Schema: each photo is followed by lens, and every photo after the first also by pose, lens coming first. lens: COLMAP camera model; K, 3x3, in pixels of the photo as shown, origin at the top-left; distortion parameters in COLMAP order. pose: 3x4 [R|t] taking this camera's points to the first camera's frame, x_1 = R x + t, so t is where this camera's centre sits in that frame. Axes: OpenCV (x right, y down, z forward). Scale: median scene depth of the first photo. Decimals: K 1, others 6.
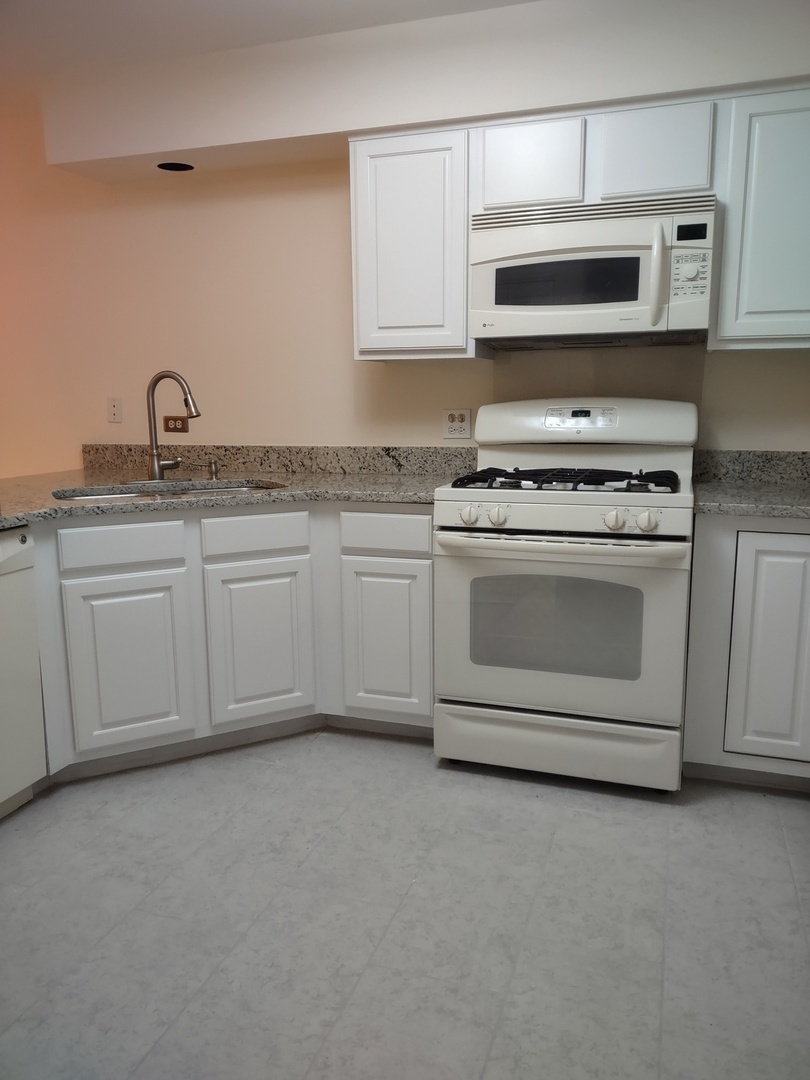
lens RADIAL K [[831.0, 0, 405.0], [0, 831.0, 540.0], [0, 0, 1]] dist [0.000344, -0.002888]
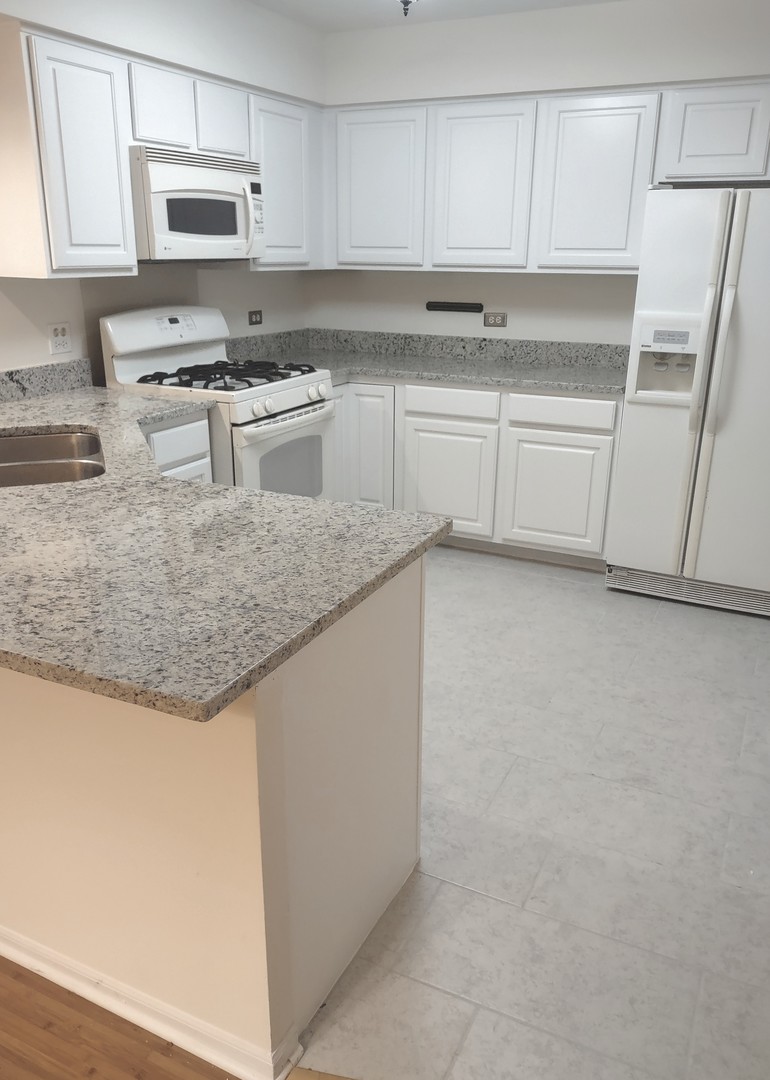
lens RADIAL K [[832.7, 0, 385.0], [0, 832.7, 540.0], [0, 0, 1]] dist [0.005222, 0.003001]
pose [[0.123131, -0.312058, 0.942050, -1.021629], [0.173897, 0.941371, 0.289104, -0.147899], [-0.977036, 0.128222, 0.170177, 0.517733]]
